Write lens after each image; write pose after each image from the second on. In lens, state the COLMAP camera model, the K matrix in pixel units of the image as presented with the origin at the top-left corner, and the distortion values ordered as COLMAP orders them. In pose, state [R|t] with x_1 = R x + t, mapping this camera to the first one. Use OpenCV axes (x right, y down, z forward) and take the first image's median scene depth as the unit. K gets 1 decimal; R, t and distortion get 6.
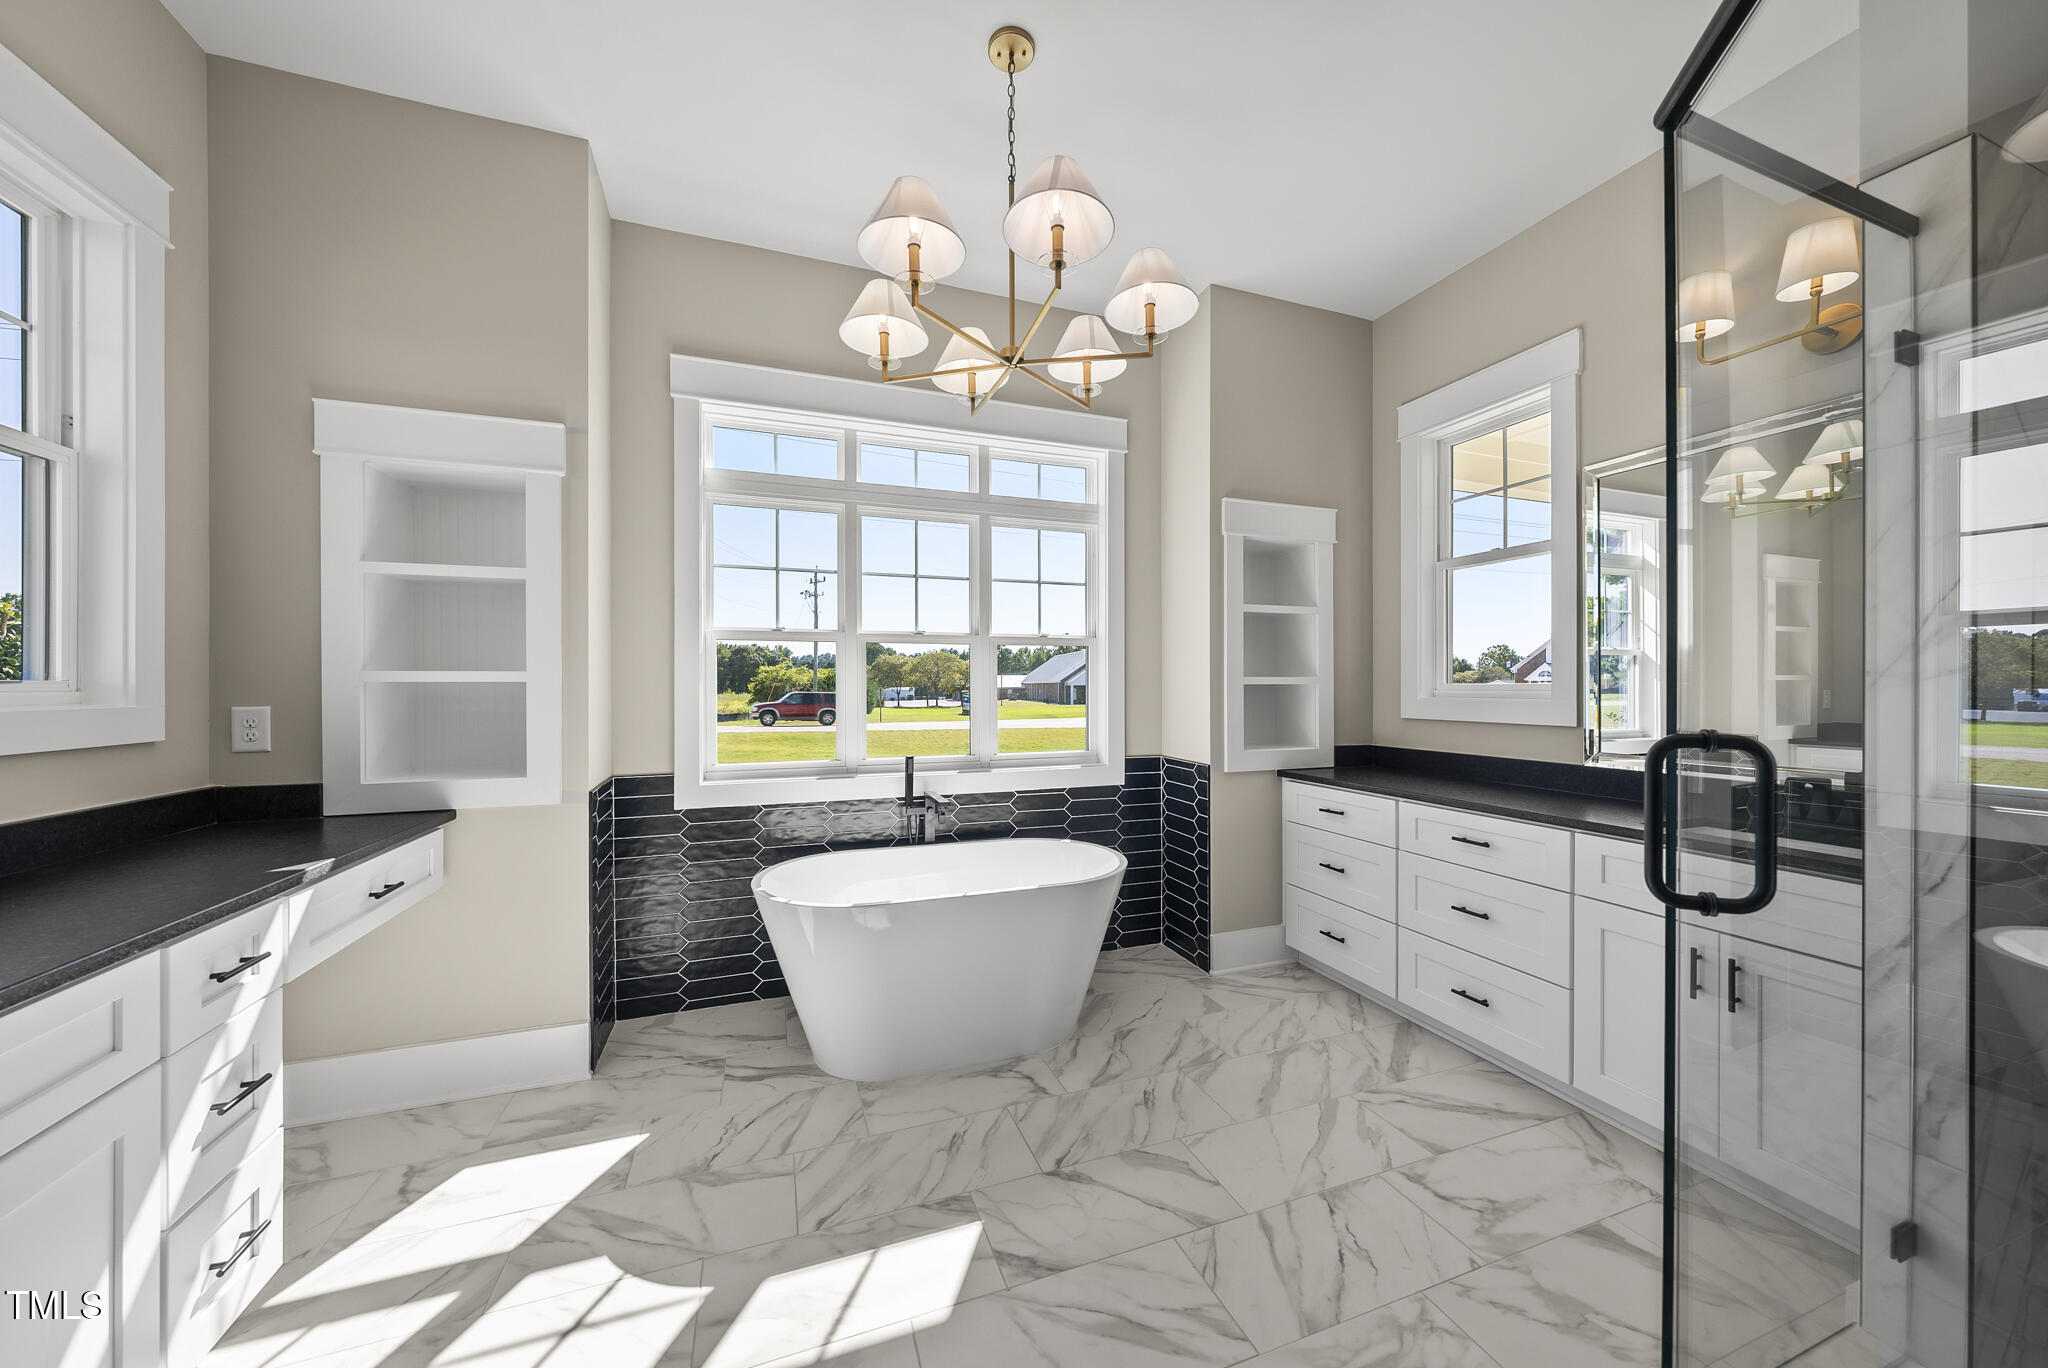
lens RADIAL K [[706.9, 0, 1024.0], [0, 706.9, 684.0], [0, 0, 1]] dist [-0.005061, 0.000063]
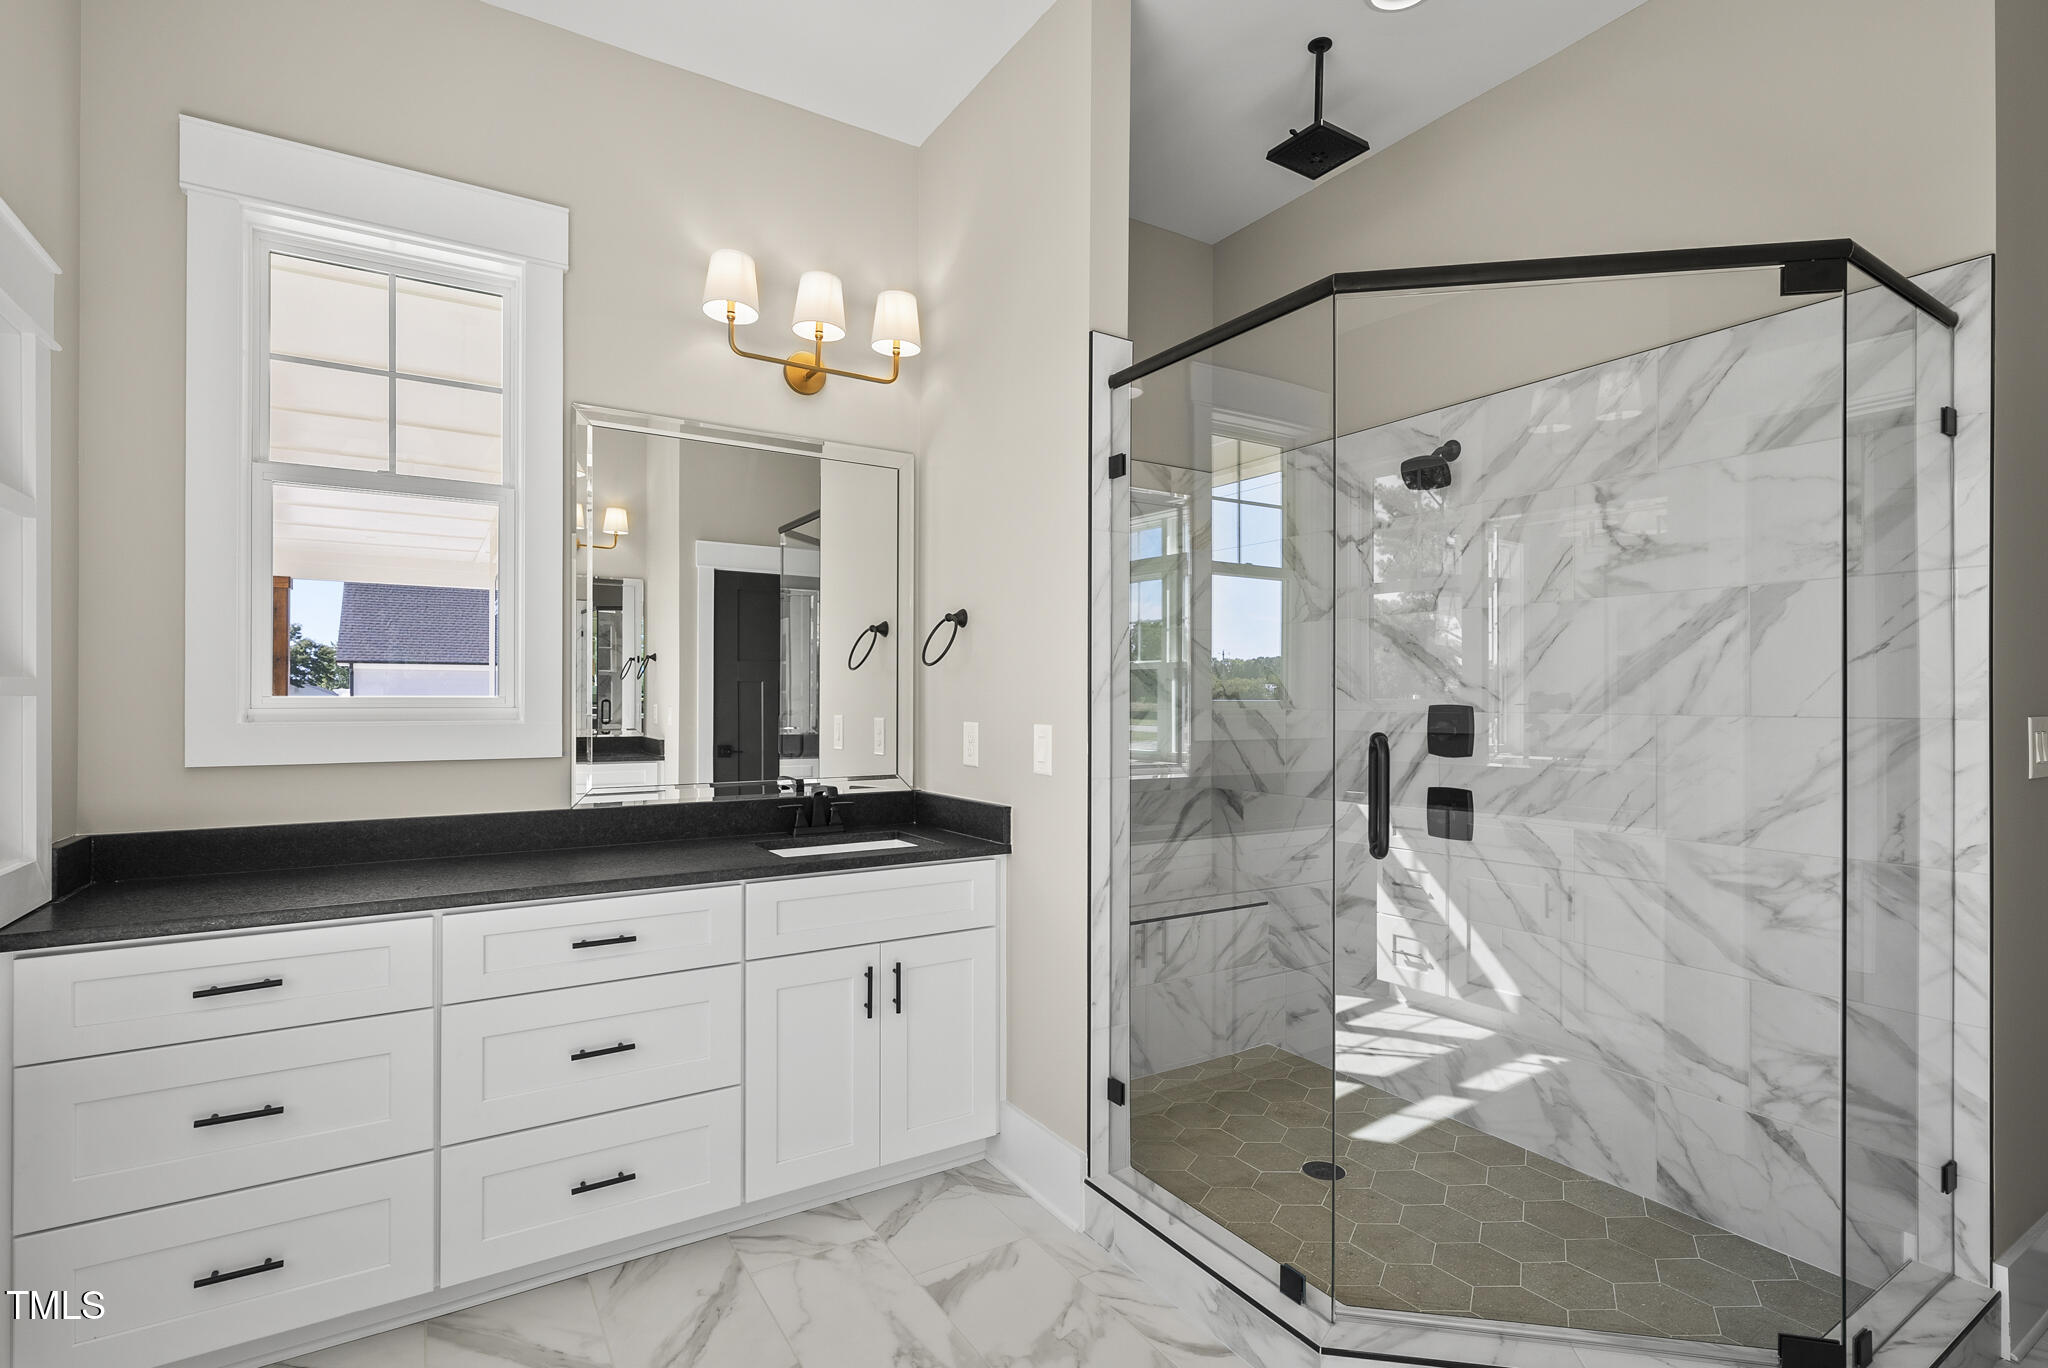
lens RADIAL K [[971.2, 0, 1024.0], [0, 971.2, 684.0], [0, 0, 1]] dist [-0.026527, -0.000094]
pose [[-0.223219, 0.009689, 0.974720, -0.353551], [0.001397, 0.999953, -0.009620, -0.003477], [-0.974767, -0.000785, -0.223222, 0.938451]]
